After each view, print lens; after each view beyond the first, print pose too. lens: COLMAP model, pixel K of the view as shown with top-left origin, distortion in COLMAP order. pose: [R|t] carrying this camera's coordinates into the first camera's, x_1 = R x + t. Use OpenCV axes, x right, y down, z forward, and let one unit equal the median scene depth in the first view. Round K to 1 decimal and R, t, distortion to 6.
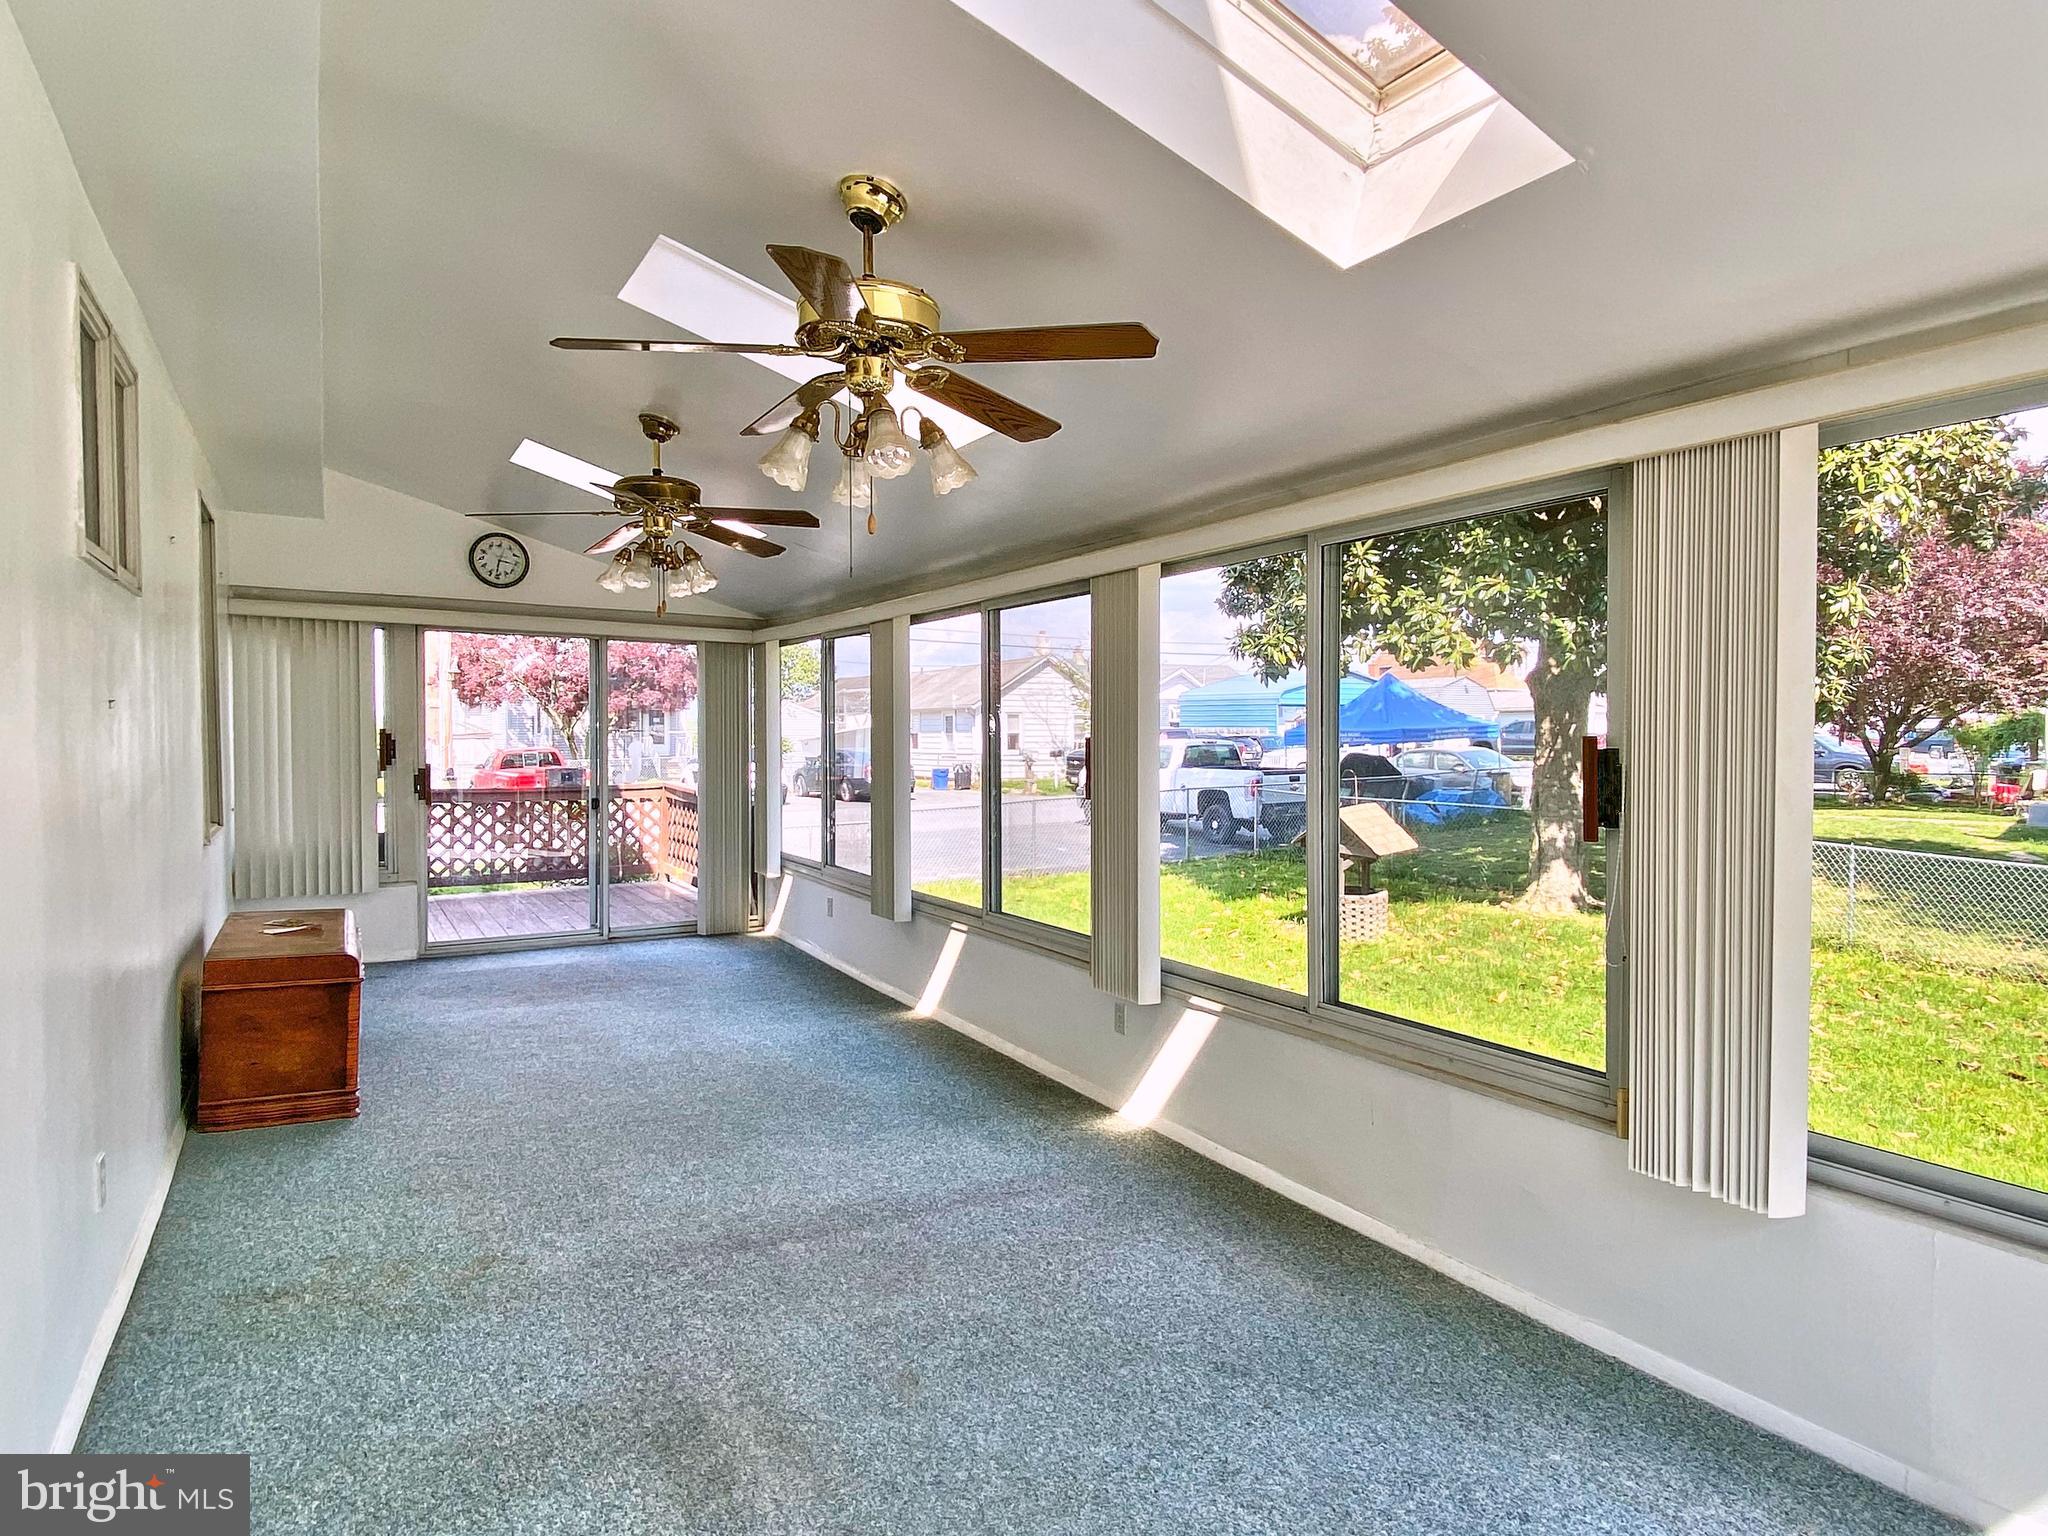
lens RADIAL K [[1168.6, 0, 1015.5], [0, 1168.6, 771.1], [0, 0, 1]] dist [0.056409, -0.042779]
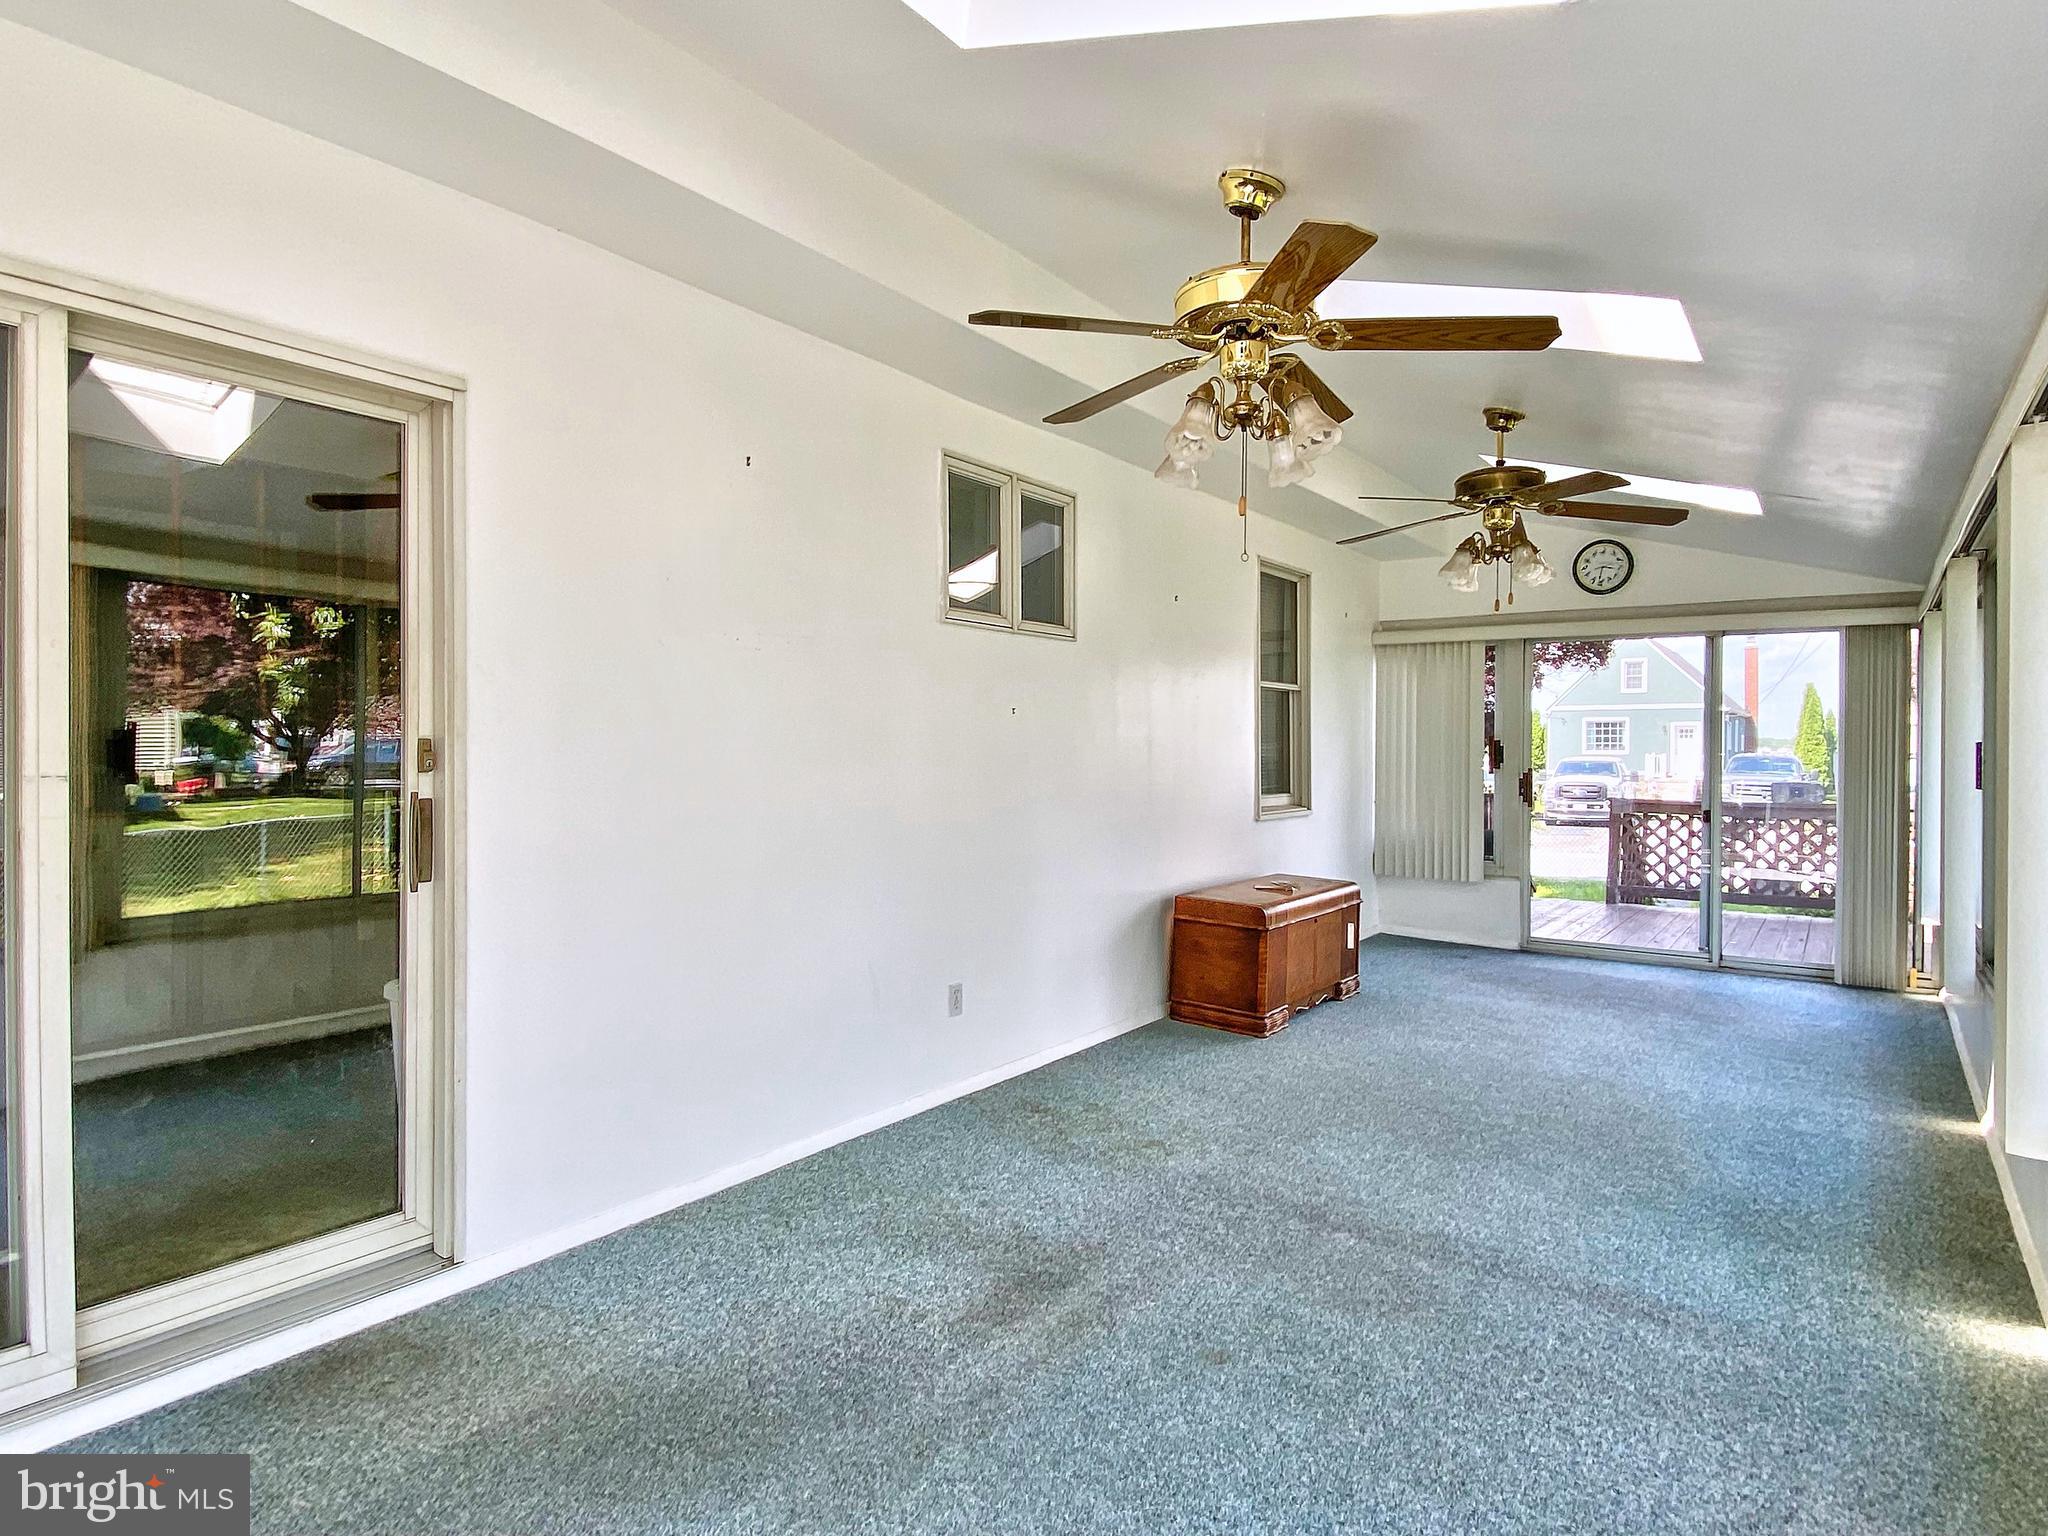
lens RADIAL K [[1135.4, 0, 1022.7], [0, 1135.4, 760.4], [0, 0, 1]] dist [0.087765, -0.065805]
pose [[0.420382, 0.008412, -0.907308, 0.444217], [-0.032612, 0.999451, -0.005844, 0.013320], [0.906761, 0.032046, 0.420426, 0.259747]]
